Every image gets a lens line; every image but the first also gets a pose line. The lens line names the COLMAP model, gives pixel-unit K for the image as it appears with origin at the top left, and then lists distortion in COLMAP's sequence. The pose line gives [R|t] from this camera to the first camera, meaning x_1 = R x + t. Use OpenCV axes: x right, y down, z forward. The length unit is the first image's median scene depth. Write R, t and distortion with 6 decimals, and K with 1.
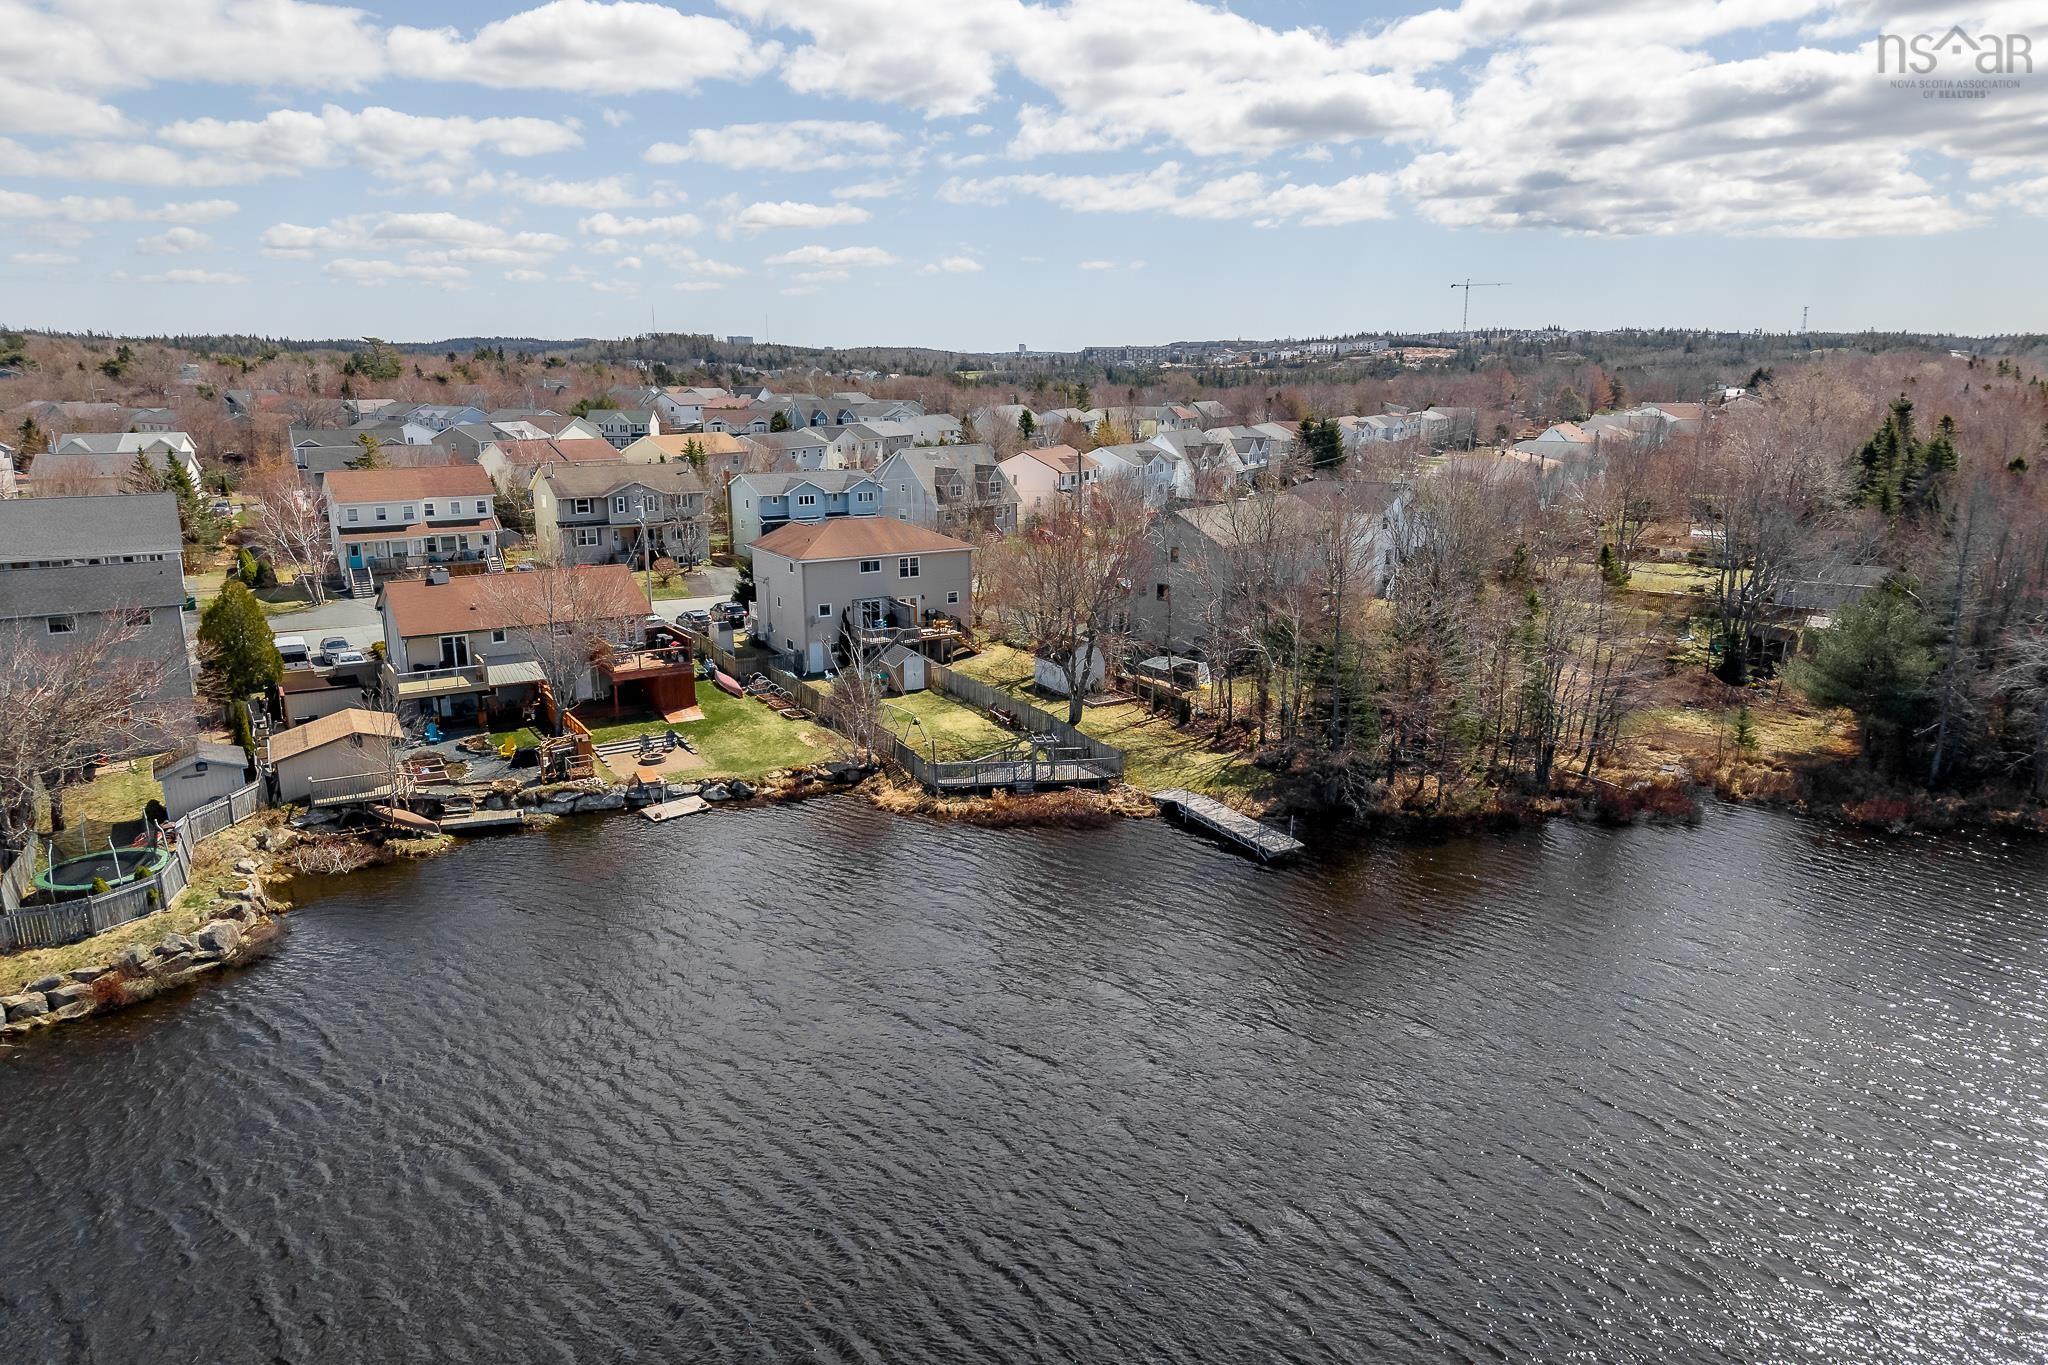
lens RADIAL K [[1372.5, 0, 1022.0], [0, 1372.5, 676.3], [0, 0, 1]] dist [0.006315, -0.016320]
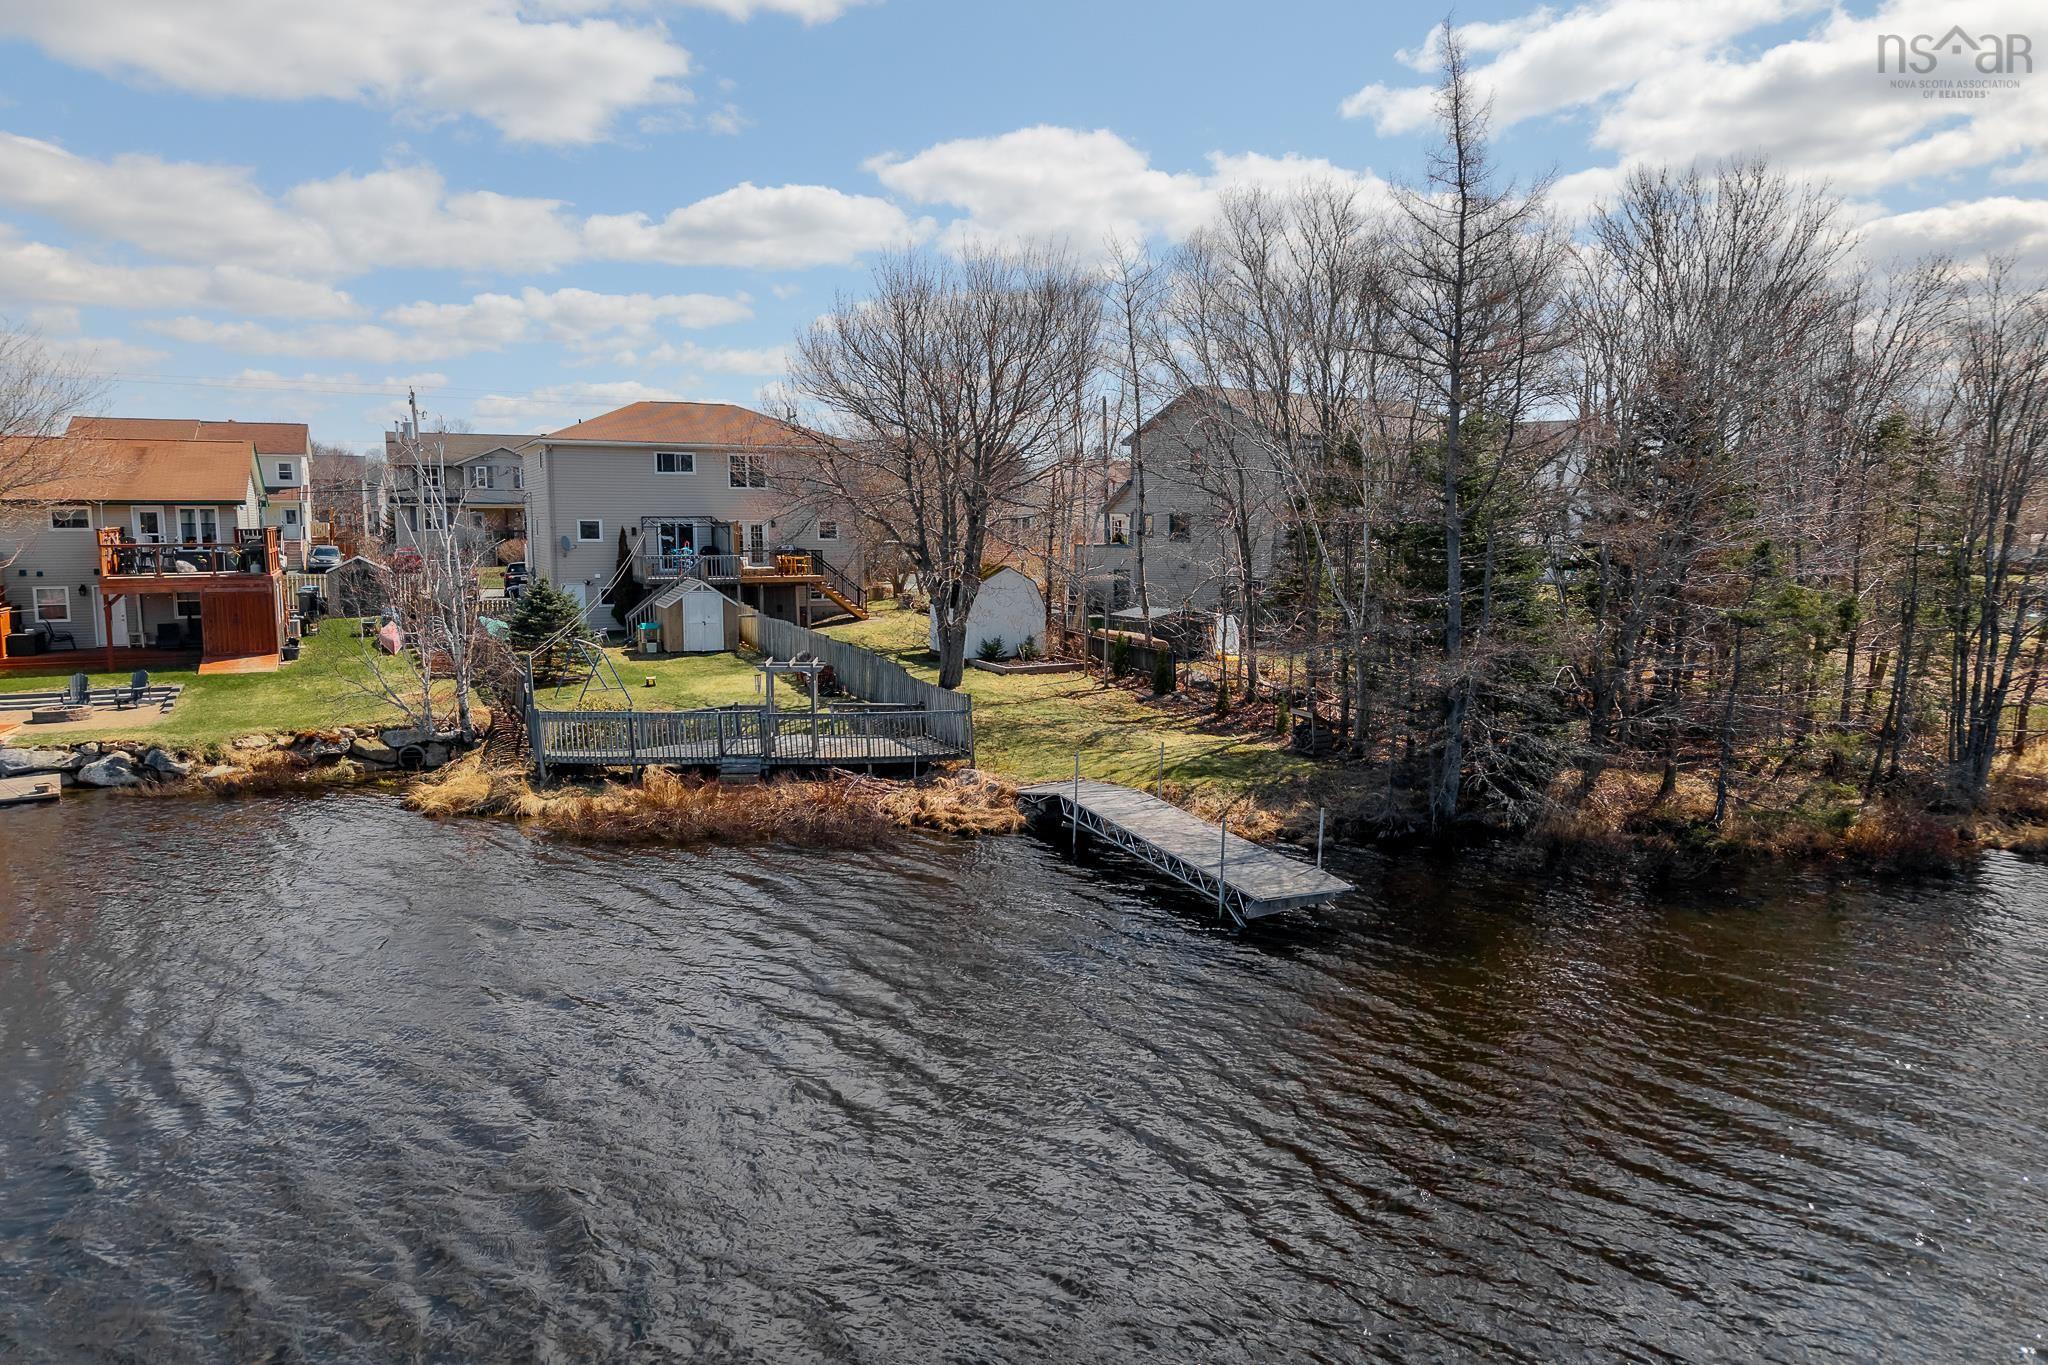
lens RADIAL K [[1372.5, 0, 1015.2], [0, 1372.5, 609.1], [0, 0, 1]] dist [0.006315, -0.016320]
pose [[0.993931, 0.003118, -0.109961, 0.133446], [-0.020395, 0.987491, -0.156348, 0.093254], [0.108098, 0.157642, 0.981562, 0.539665]]
